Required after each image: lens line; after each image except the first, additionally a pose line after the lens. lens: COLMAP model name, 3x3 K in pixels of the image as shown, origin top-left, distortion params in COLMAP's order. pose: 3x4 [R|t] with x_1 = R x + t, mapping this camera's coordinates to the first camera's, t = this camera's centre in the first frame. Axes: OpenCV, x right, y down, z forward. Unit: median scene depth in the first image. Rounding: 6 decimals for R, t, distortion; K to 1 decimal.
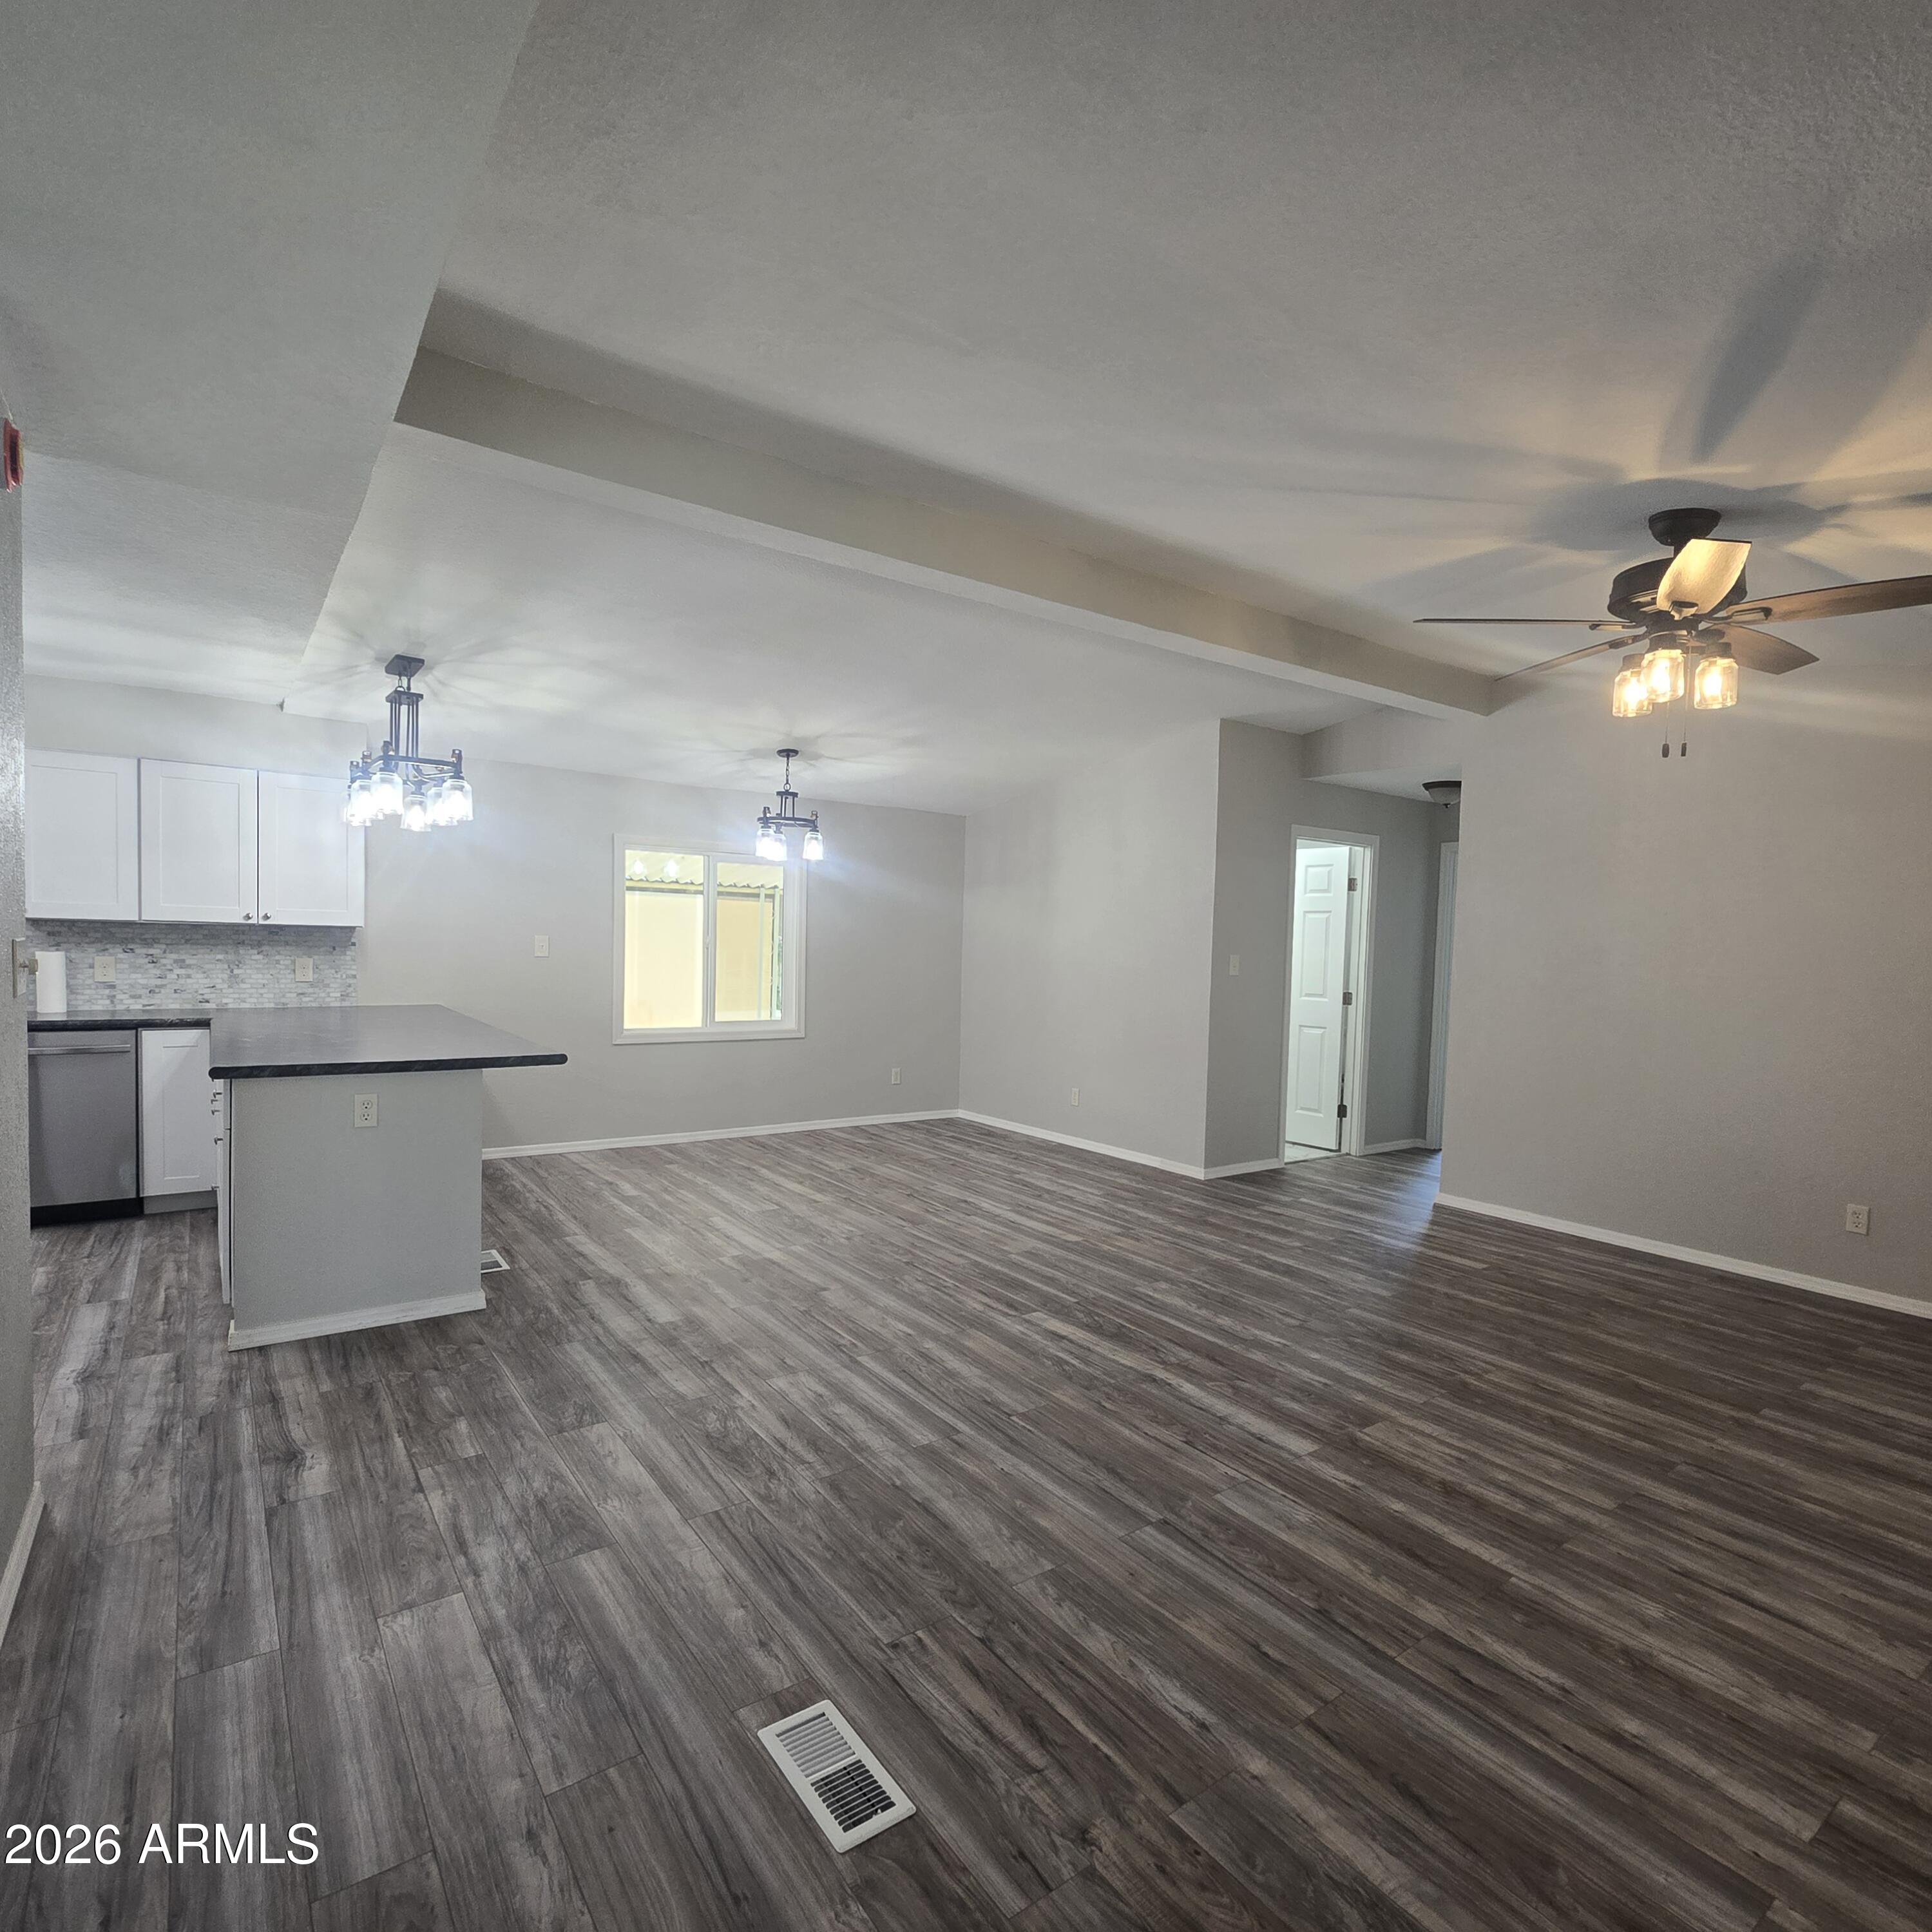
lens RADIAL K [[1057.6, 0, 974.3], [0, 1057.6, 986.2], [0, 0, 1]] dist [-0.002759, -0.000895]
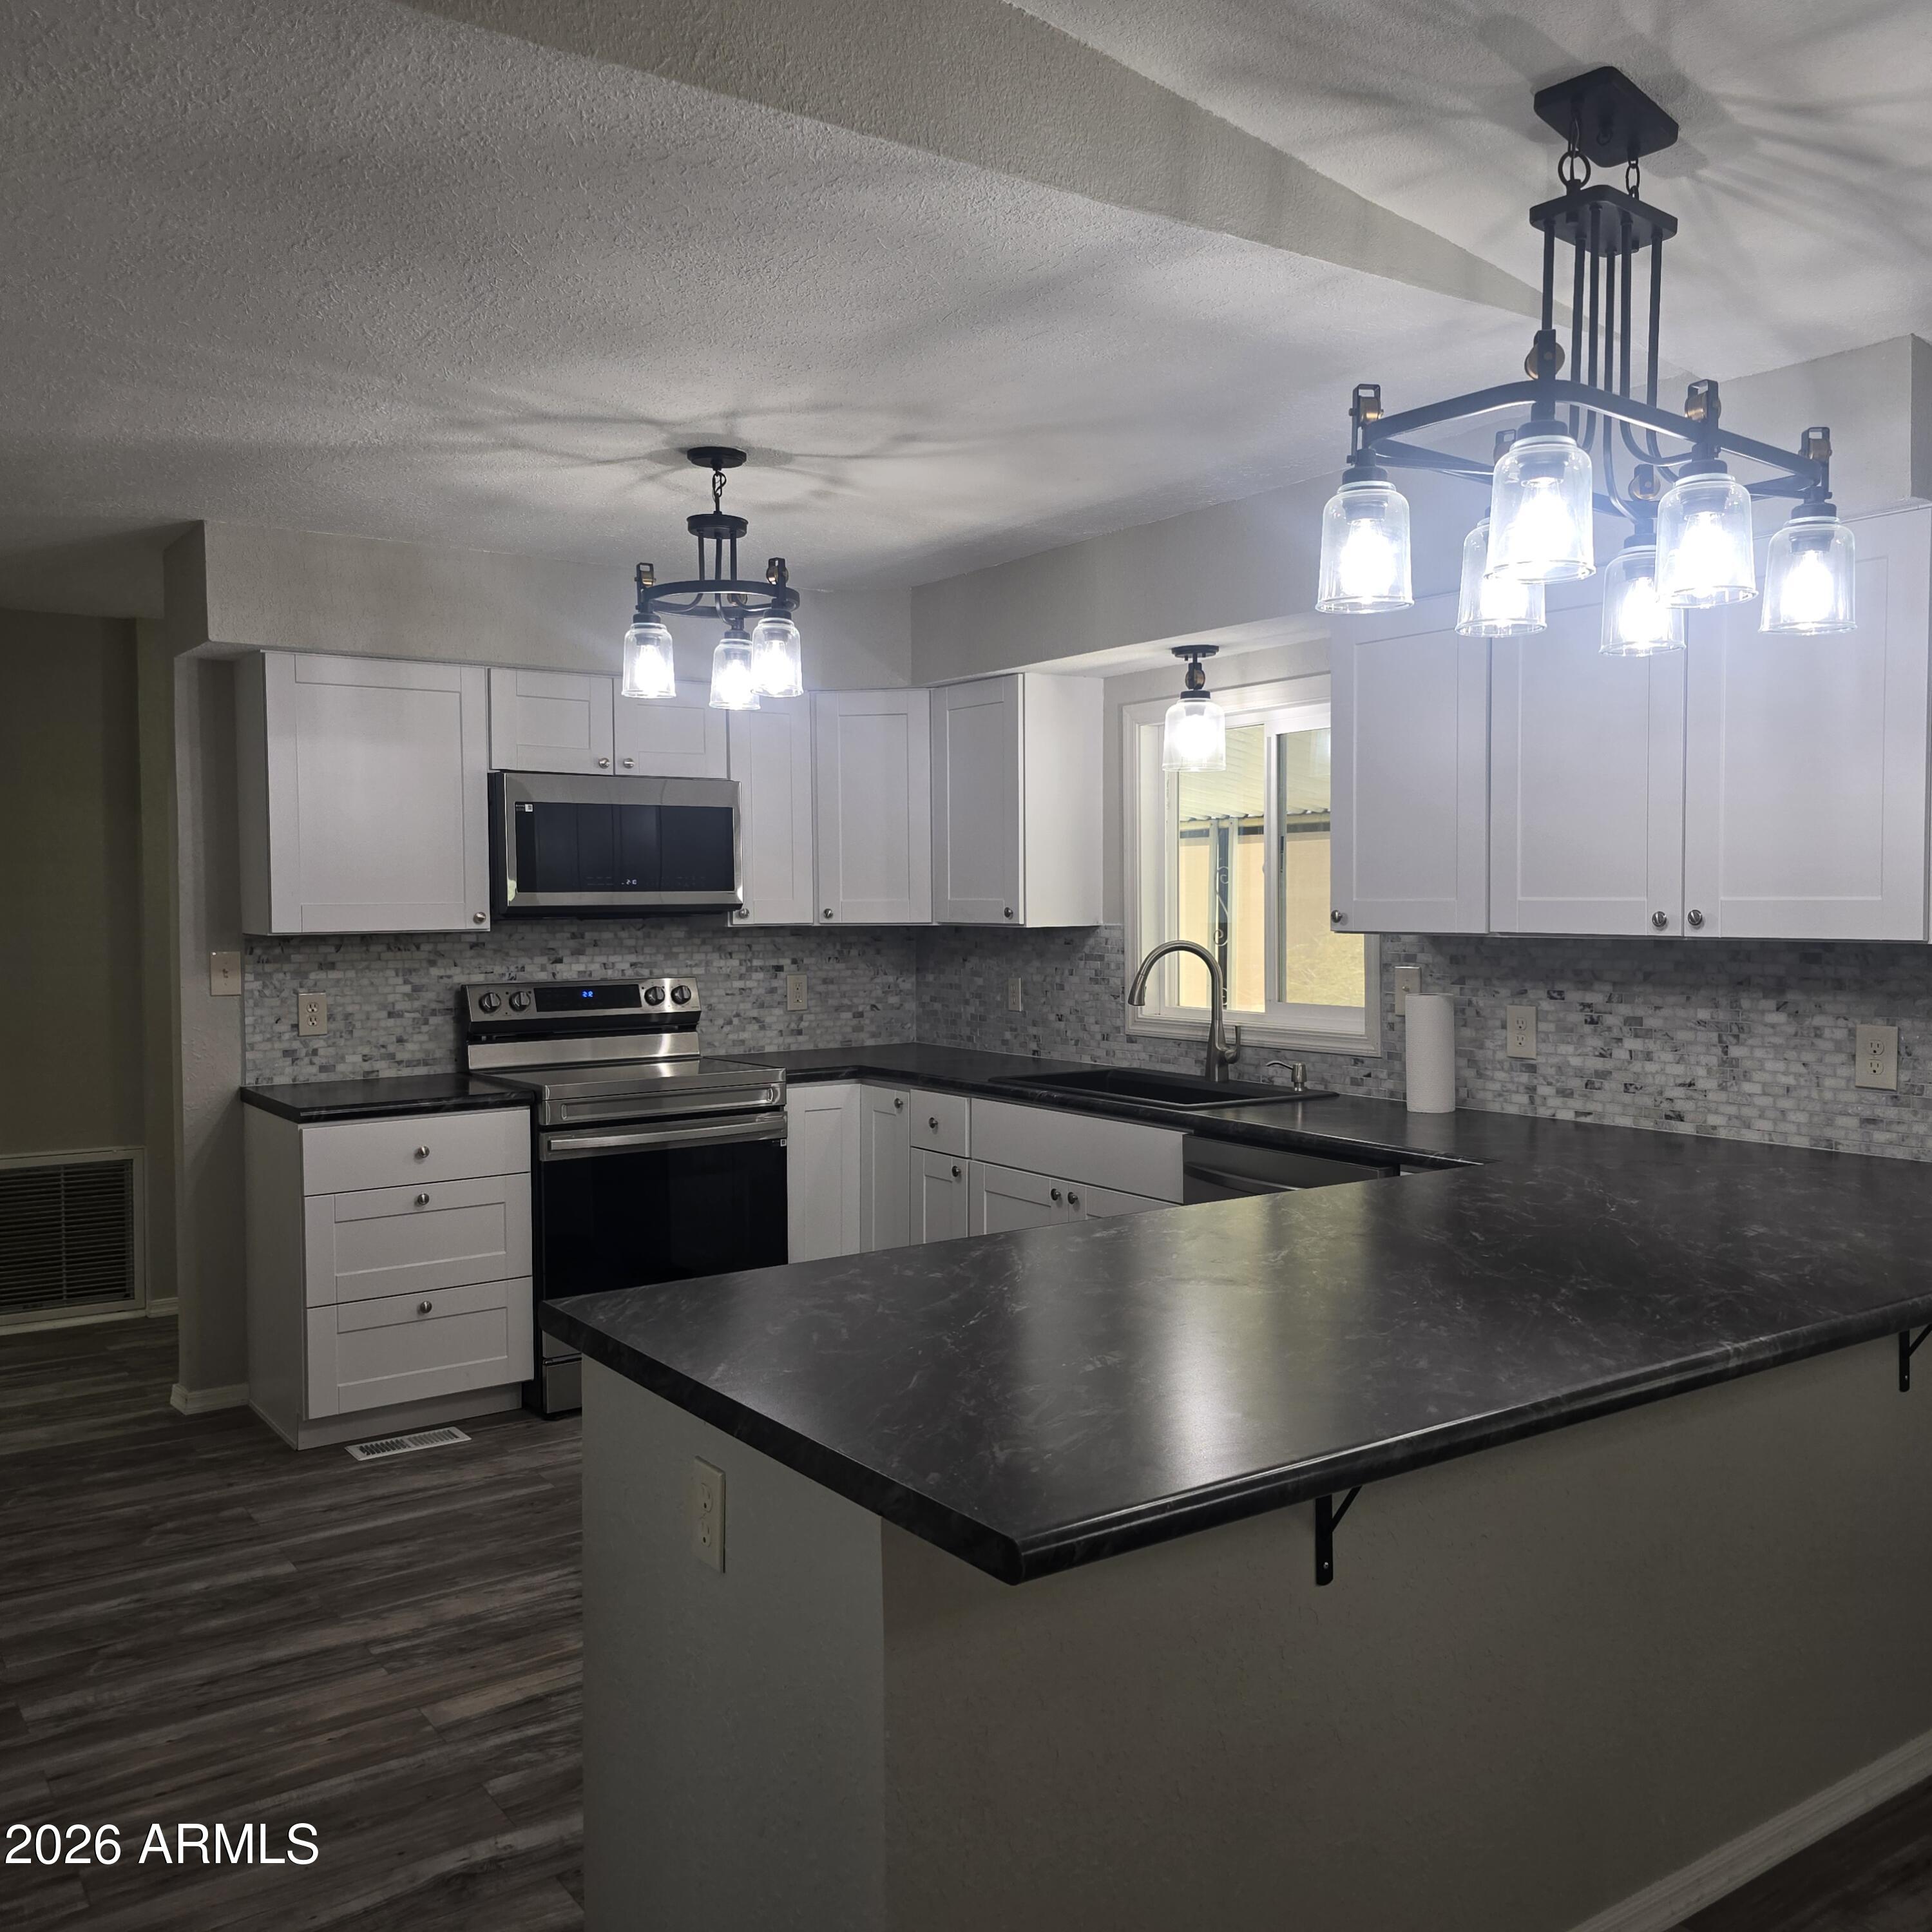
lens RADIAL K [[1721.9, 0, 948.9], [0, 1721.9, 953.7], [0, 0, 1]] dist [0.078268, -0.074627]
pose [[-0.020704, 0.004942, -0.999773, -0.019300], [-0.037181, 0.999292, 0.005710, -0.066211], [0.999094, 0.037291, -0.020506, 1.054936]]
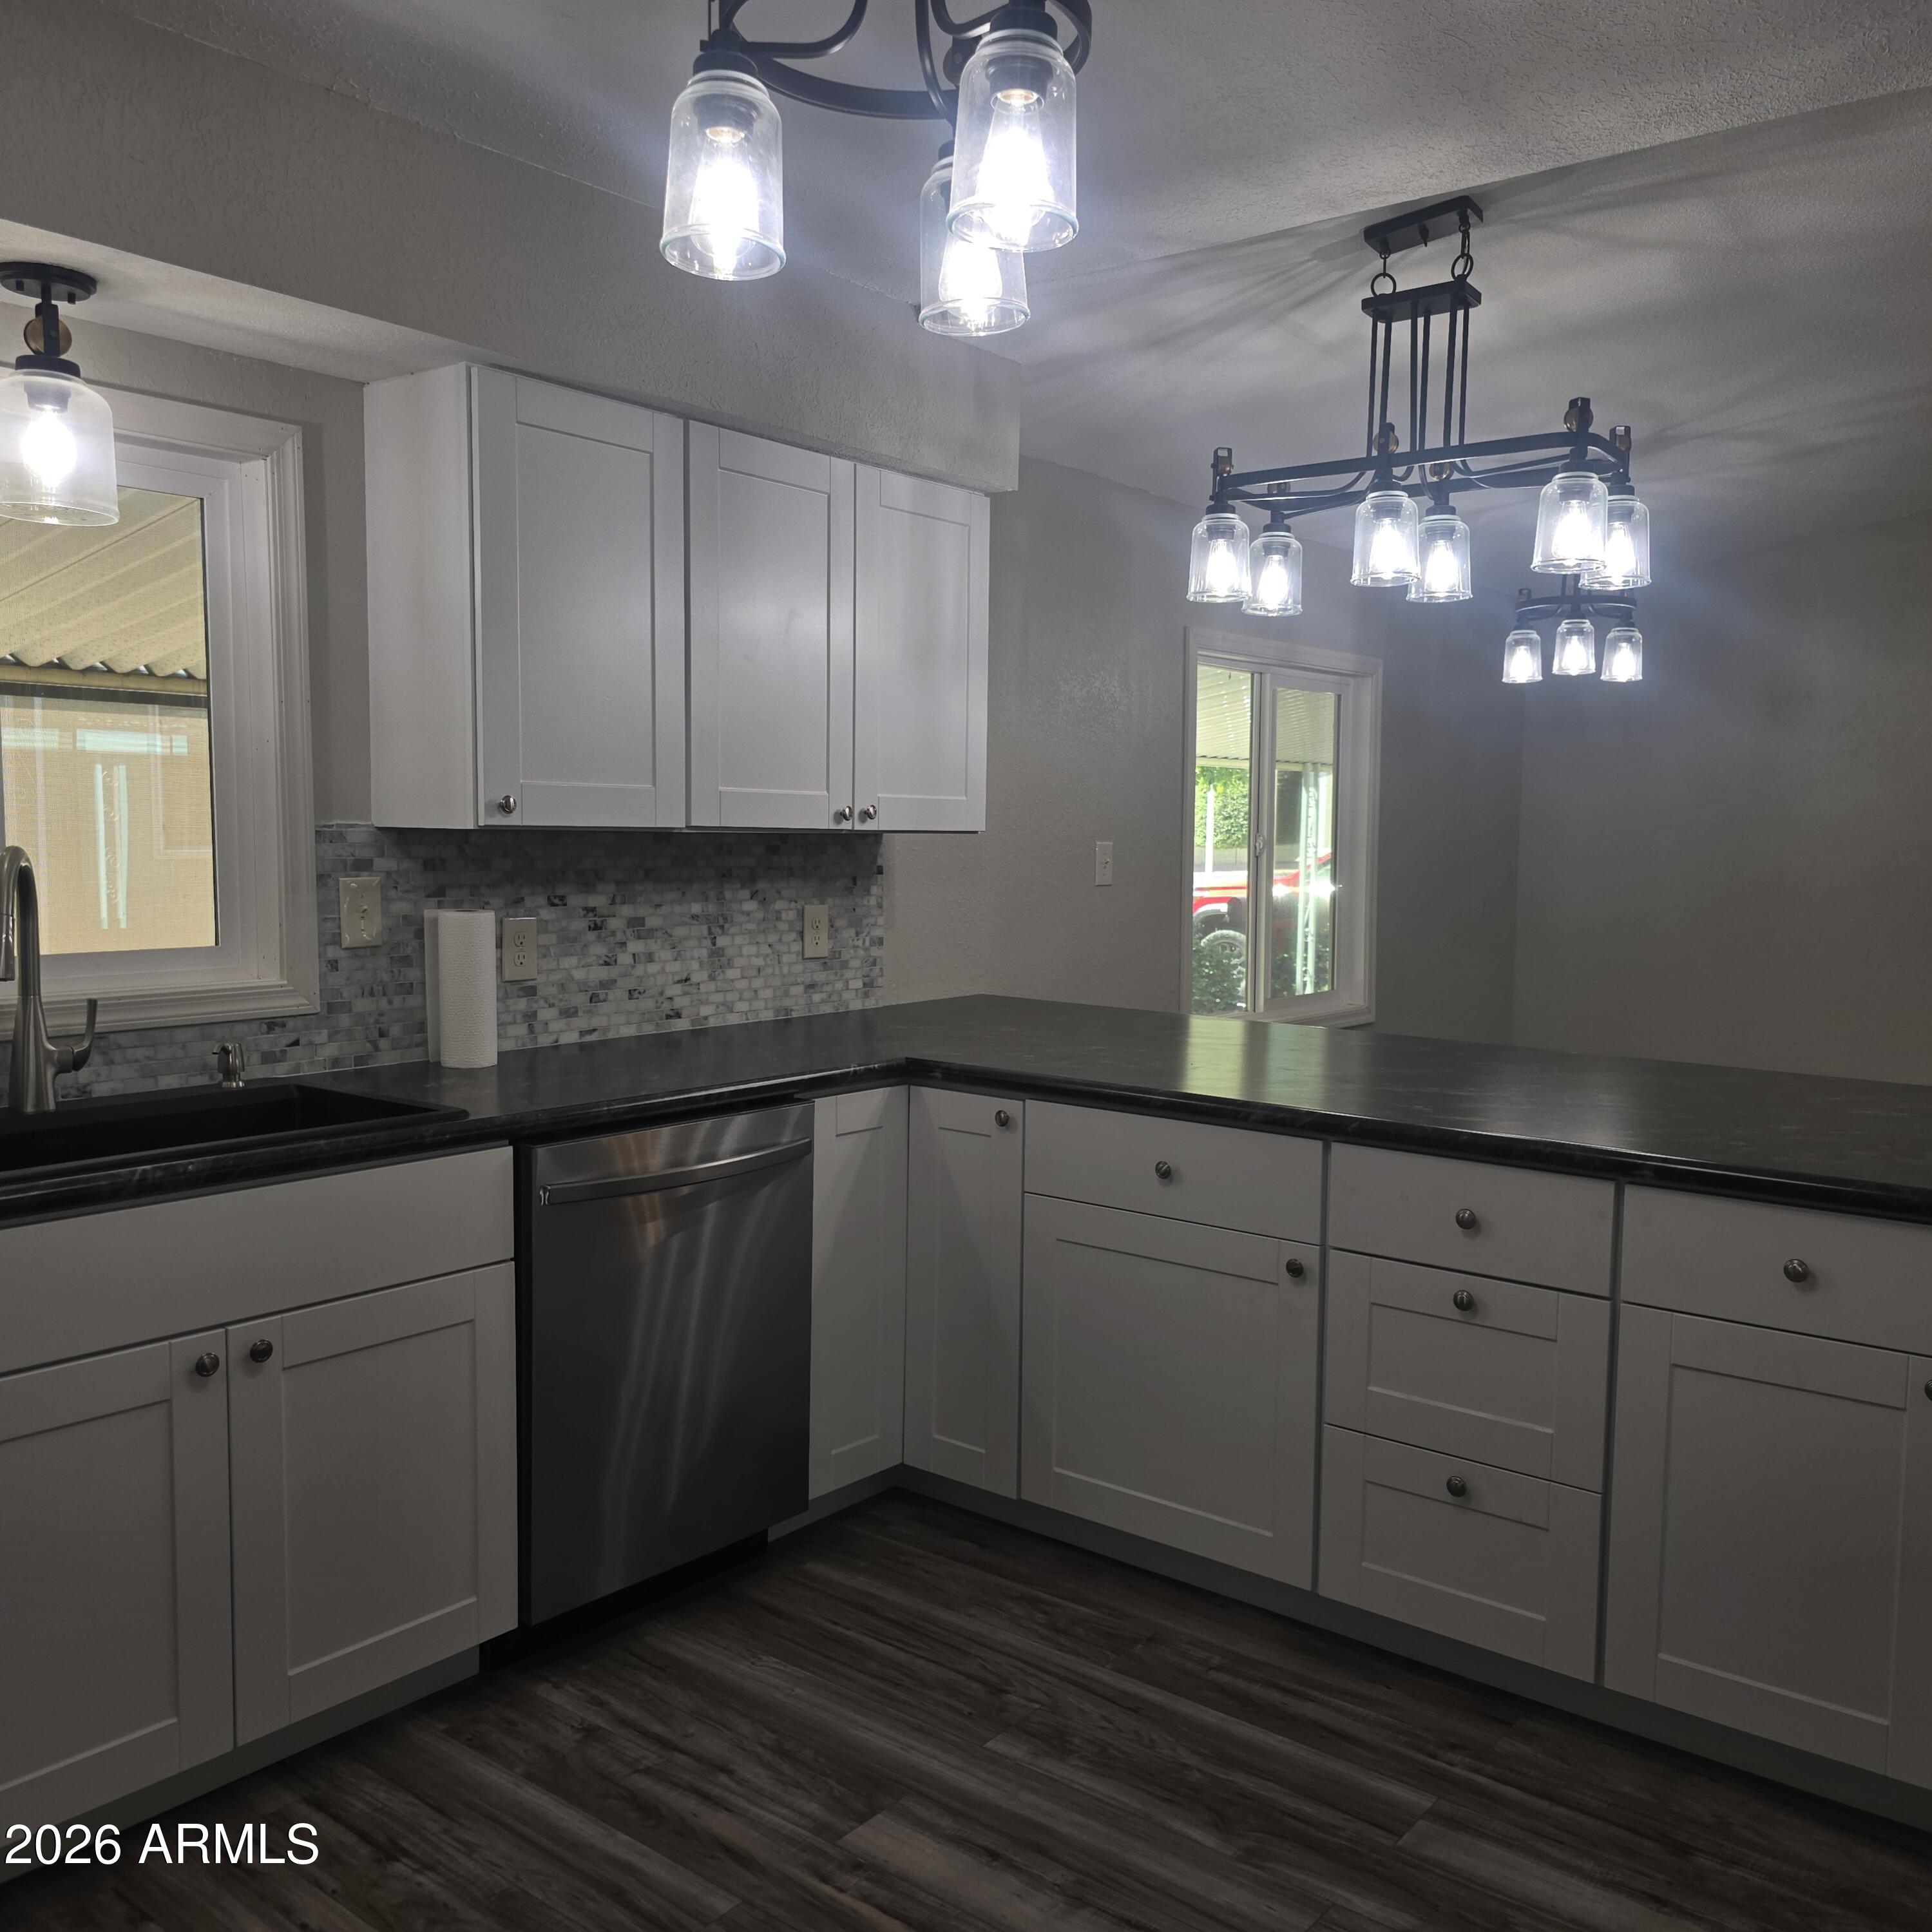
lens RADIAL K [[1721.9, 0, 979.3], [0, 1721.9, 968.4], [0, 0, 1]] dist [0.078268, -0.074627]
pose [[0.964454, -0.037455, 0.261582, -1.165379], [0.025385, 0.998458, 0.049372, -0.051888], [-0.263028, -0.040976, 0.963918, 0.443905]]
